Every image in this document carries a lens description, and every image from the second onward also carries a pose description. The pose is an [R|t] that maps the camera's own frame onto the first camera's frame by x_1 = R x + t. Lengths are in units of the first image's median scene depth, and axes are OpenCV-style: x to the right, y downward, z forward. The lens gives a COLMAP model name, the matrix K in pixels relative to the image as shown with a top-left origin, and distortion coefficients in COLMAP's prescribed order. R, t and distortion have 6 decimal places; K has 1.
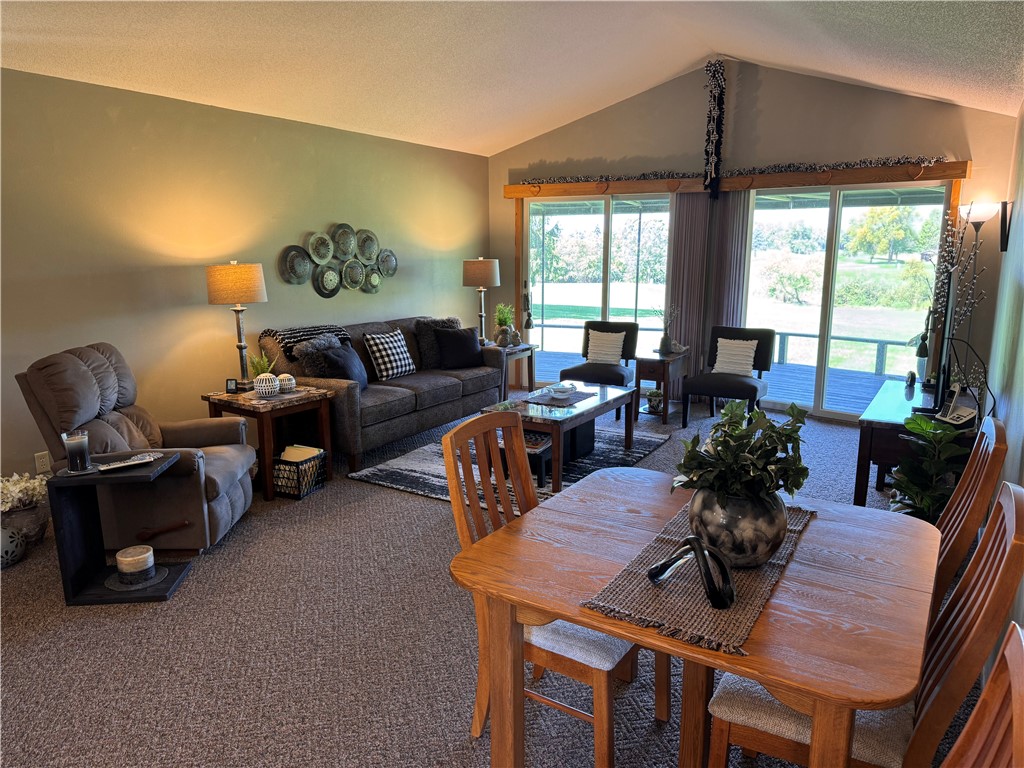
lens RADIAL K [[724.3, 0, 512.0], [0, 724.3, 384.0], [0, 0, 1]] dist [0.100294, -0.125933]
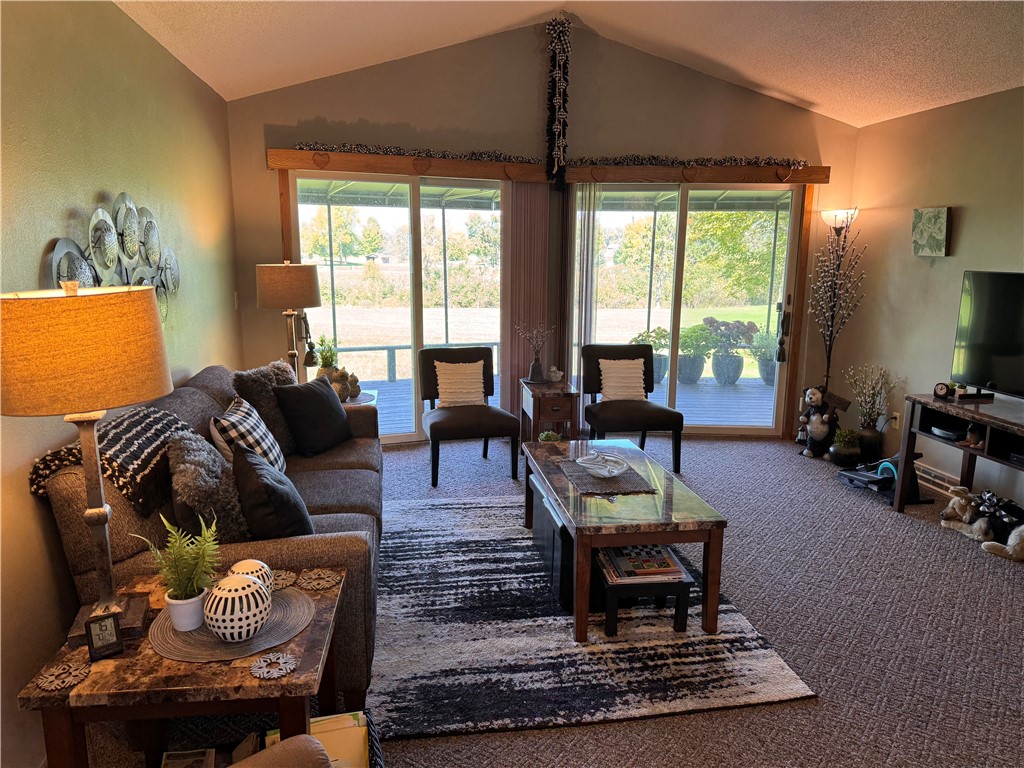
lens RADIAL K [[724.3, 0, 512.0], [0, 724.3, 384.0], [0, 0, 1]] dist [0.100294, -0.125933]
pose [[0.749755, -0.115368, 0.651581, -0.313258], [0.116326, 0.992329, 0.041848, -0.076701], [-0.651411, 0.044420, 0.757424, 0.414364]]
